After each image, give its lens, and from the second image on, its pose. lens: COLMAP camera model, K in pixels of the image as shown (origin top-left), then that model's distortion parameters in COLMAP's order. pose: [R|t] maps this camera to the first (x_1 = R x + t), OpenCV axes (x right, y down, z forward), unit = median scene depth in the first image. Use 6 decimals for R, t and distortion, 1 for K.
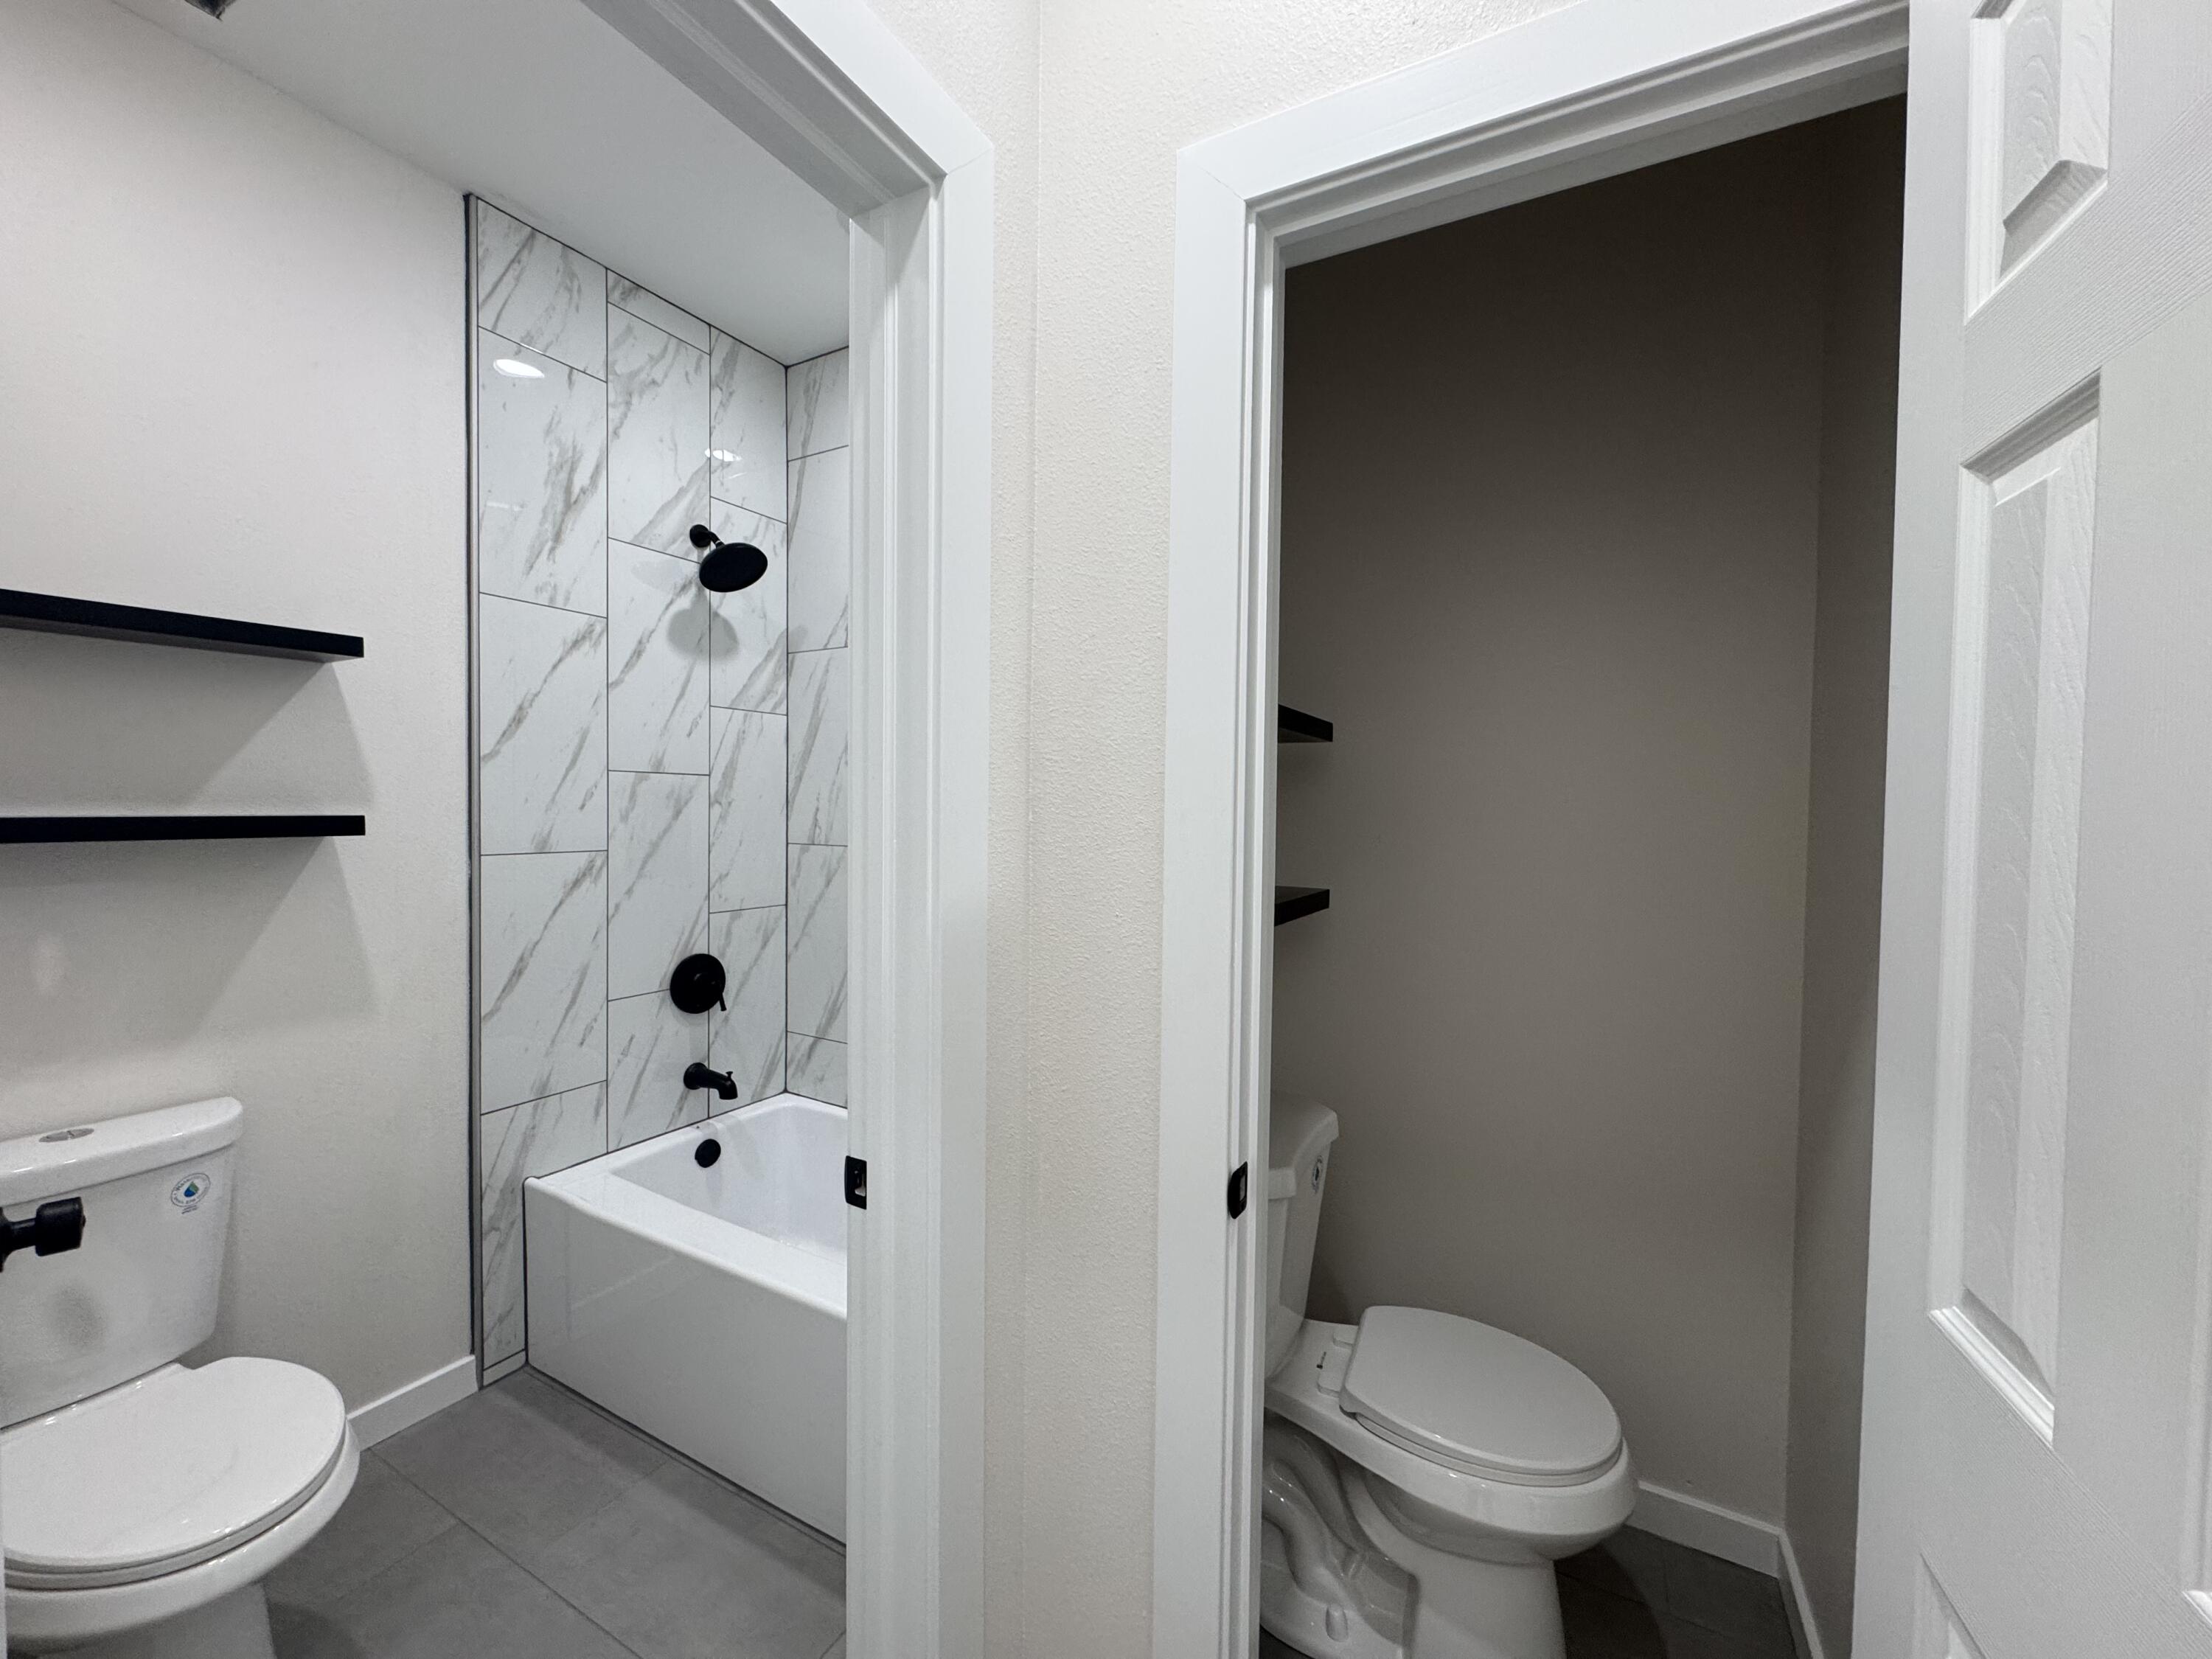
lens RADIAL K [[882.7, 0, 1108.6], [0, 882.7, 826.3], [0, 0, 1]] dist [-0.000207, -0.000229]
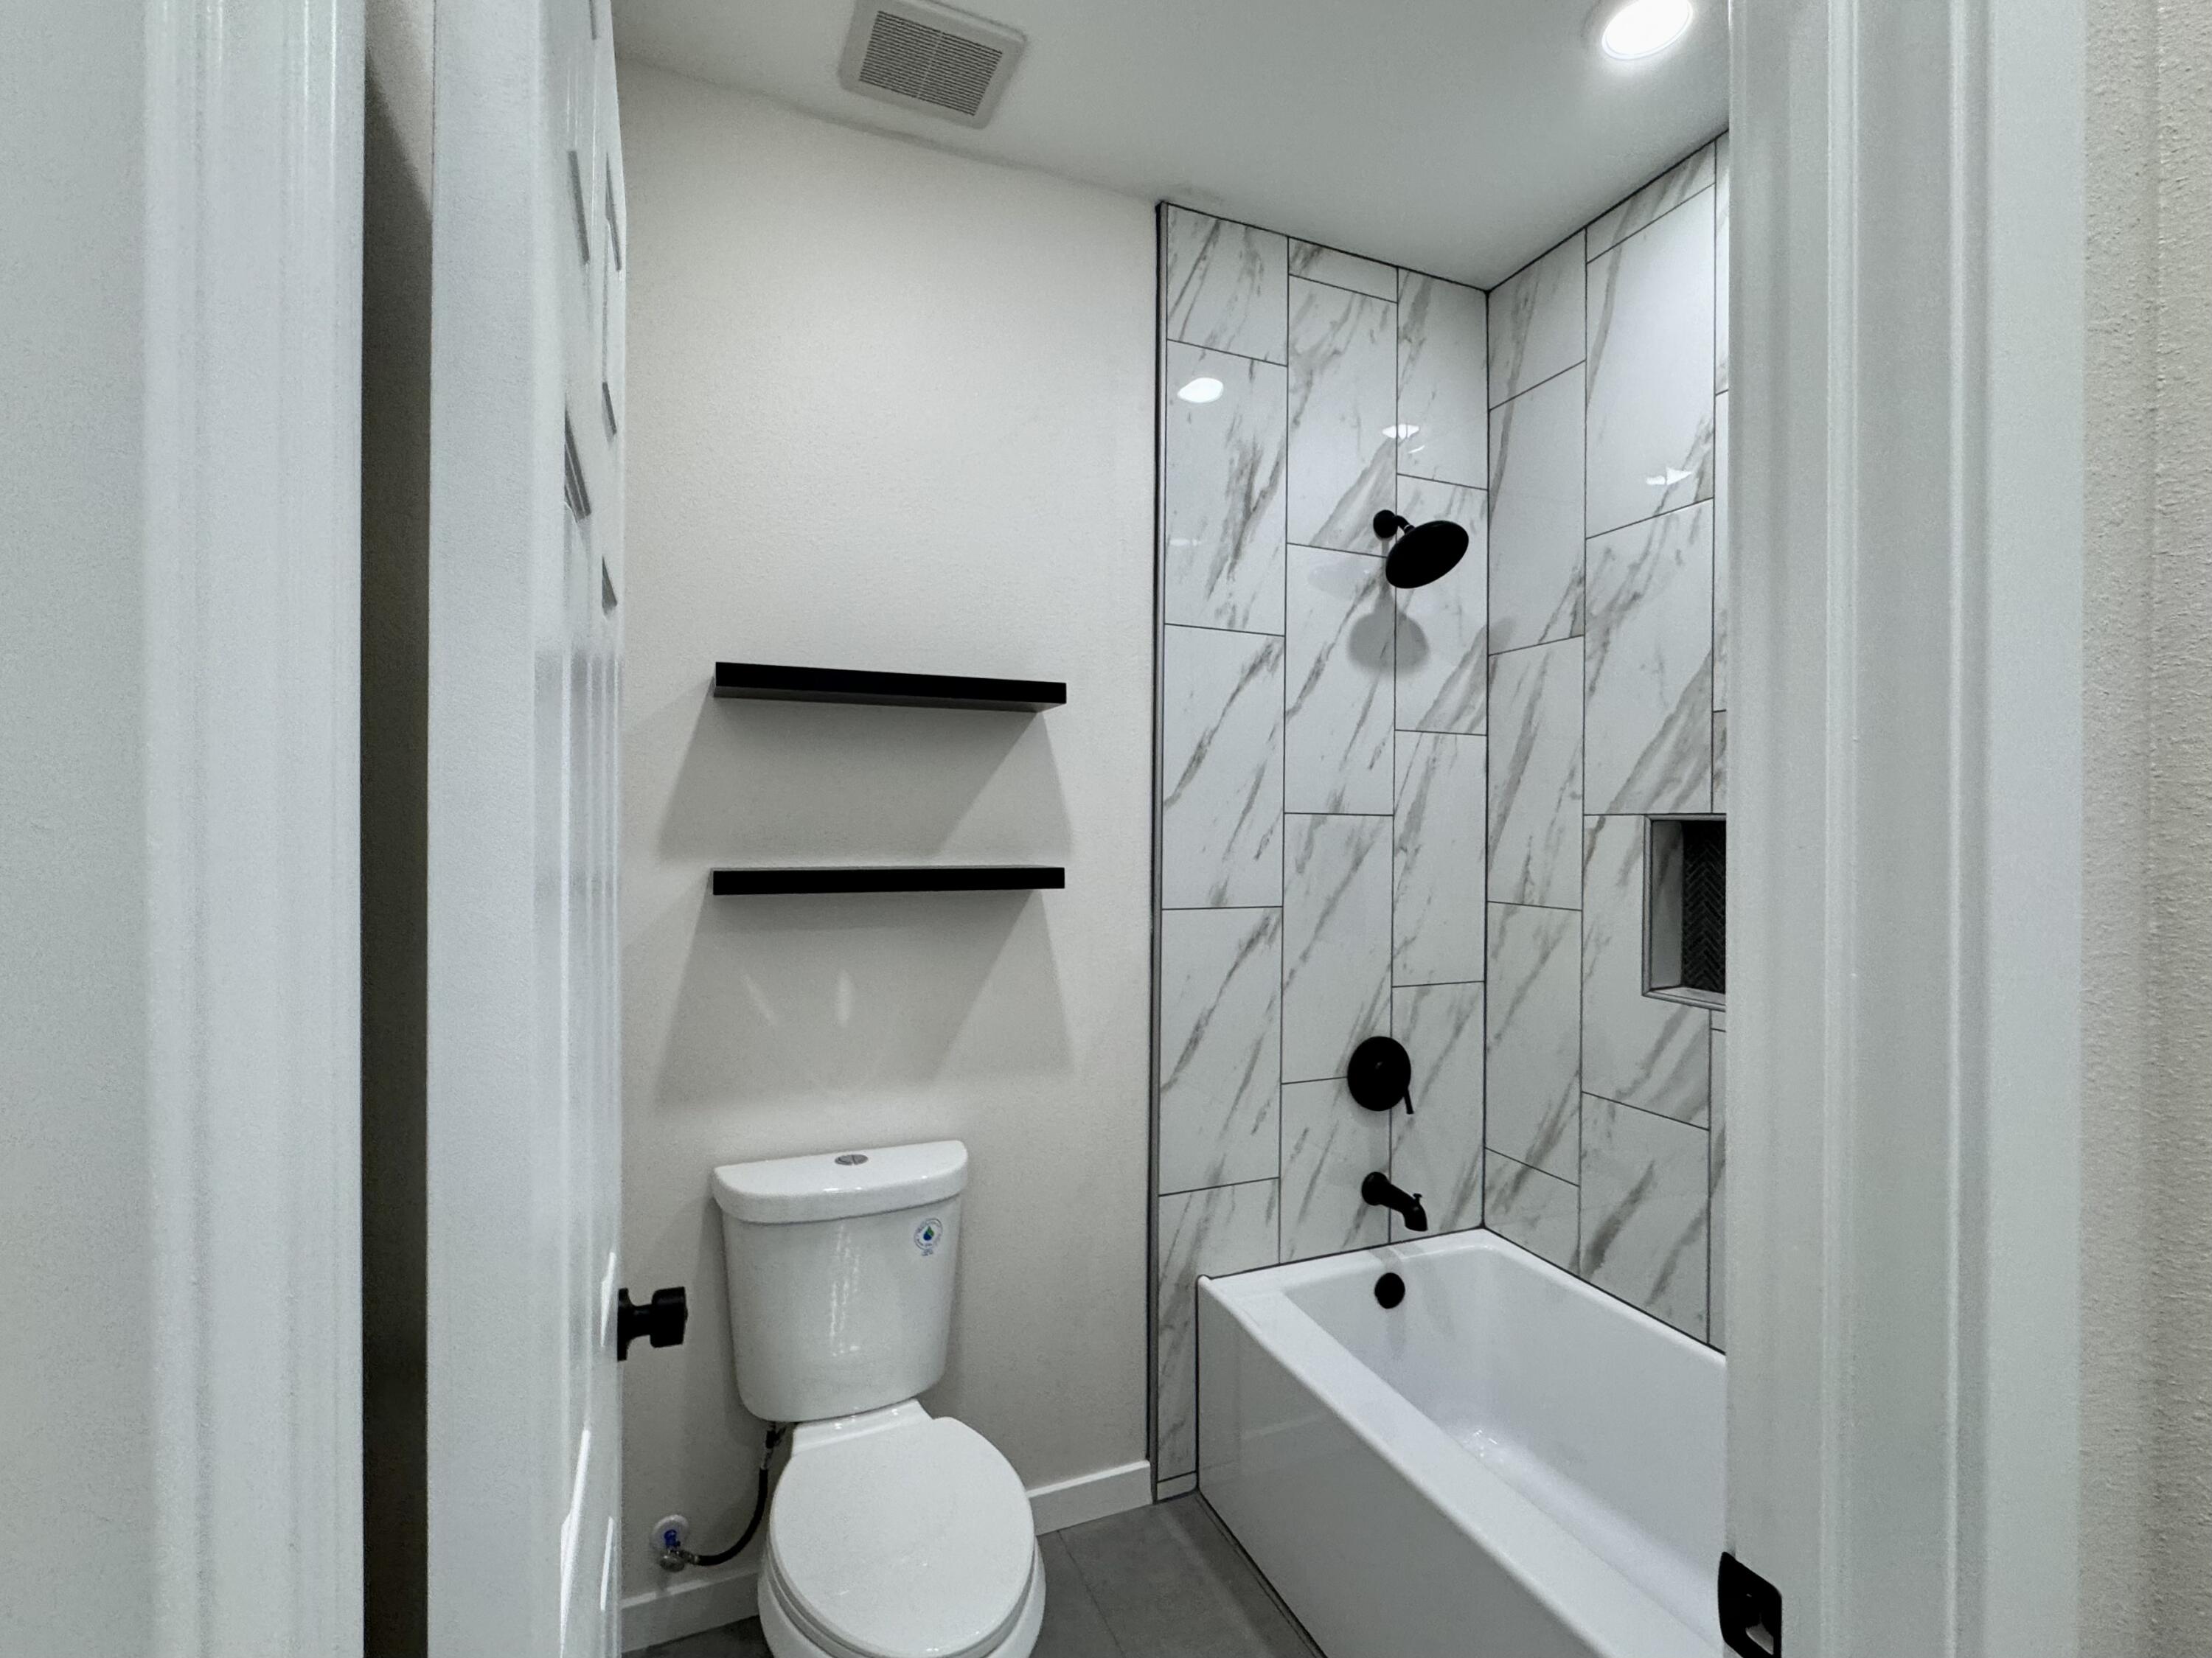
lens RADIAL K [[882.6, 0, 1108.6], [0, 882.6, 825.8], [0, 0, 1]] dist [-0.000207, -0.000229]
pose [[0.783576, 0.000813, -0.621296, -0.162896], [-0.013914, 0.999771, -0.016240, -0.033415], [0.621140, 0.021370, 0.783408, 0.215660]]
